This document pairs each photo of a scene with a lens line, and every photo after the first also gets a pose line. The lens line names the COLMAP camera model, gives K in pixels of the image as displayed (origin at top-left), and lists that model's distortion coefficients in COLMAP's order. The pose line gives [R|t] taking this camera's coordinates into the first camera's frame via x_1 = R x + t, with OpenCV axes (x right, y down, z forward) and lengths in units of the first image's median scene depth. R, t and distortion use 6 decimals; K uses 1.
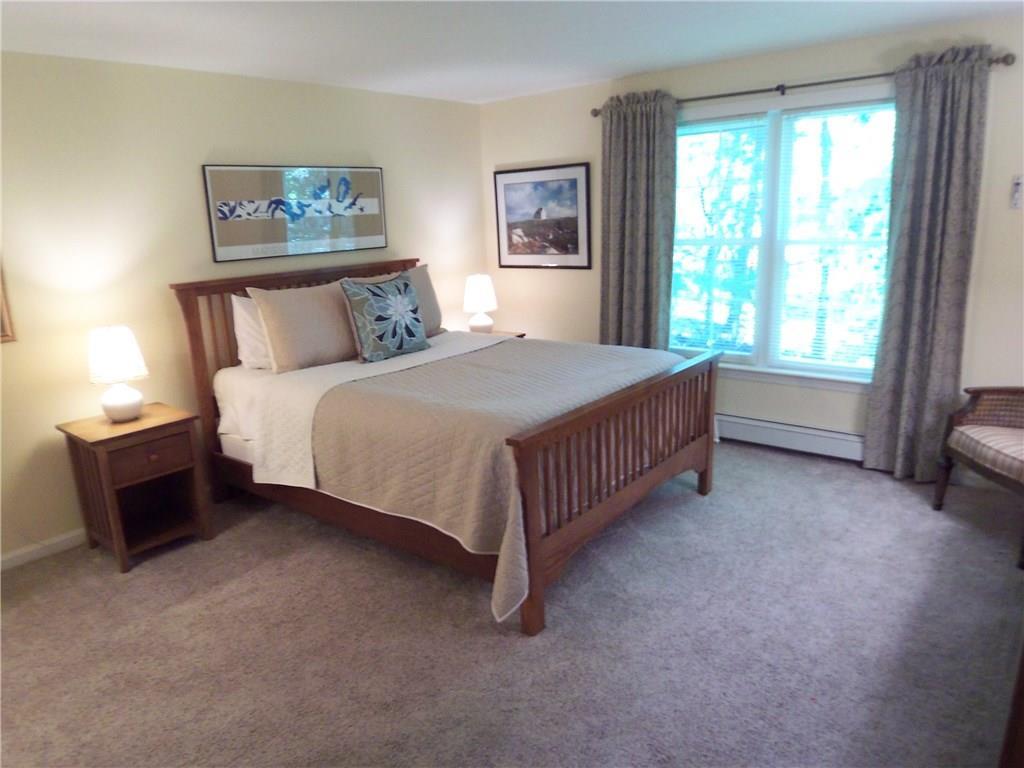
lens RADIAL K [[682.8, 0, 497.9], [0, 682.8, 387.9], [0, 0, 1]] dist [-0.046659, -0.004932]
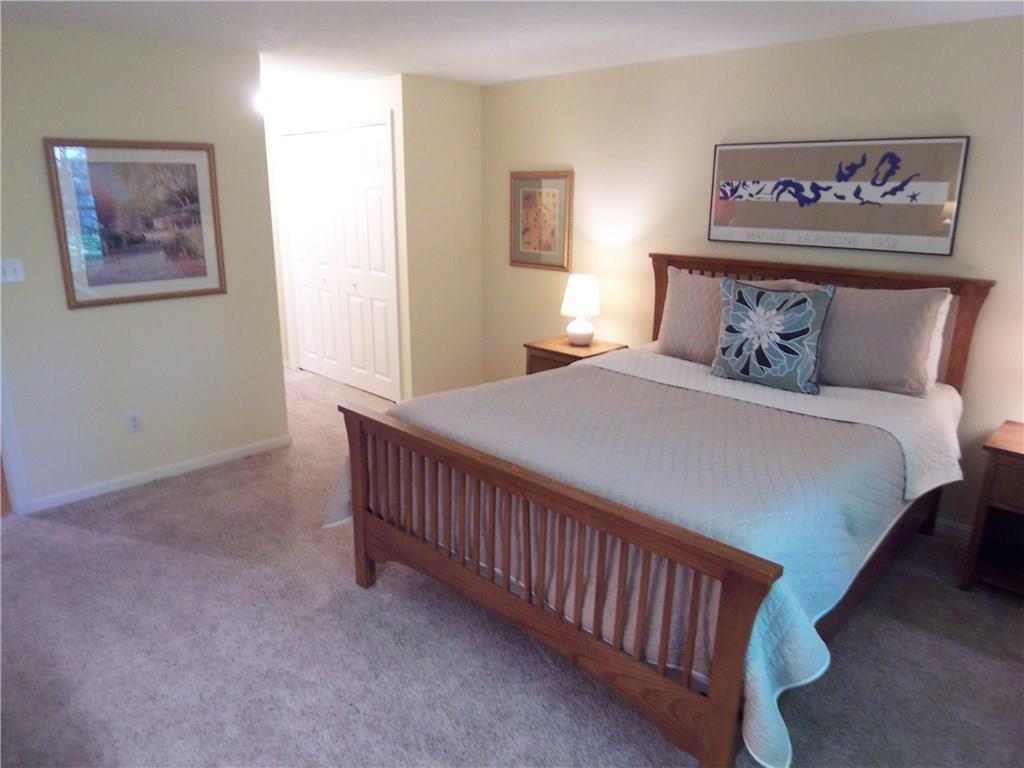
lens RADIAL K [[682.8, 0, 497.9], [0, 682.8, 387.9], [0, 0, 1]] dist [-0.046659, -0.004932]
pose [[-0.084617, 0.308856, -0.947337, 0.630961], [-0.249337, 0.913936, 0.320238, -0.221652], [0.964713, 0.263304, -0.000325, 0.718684]]
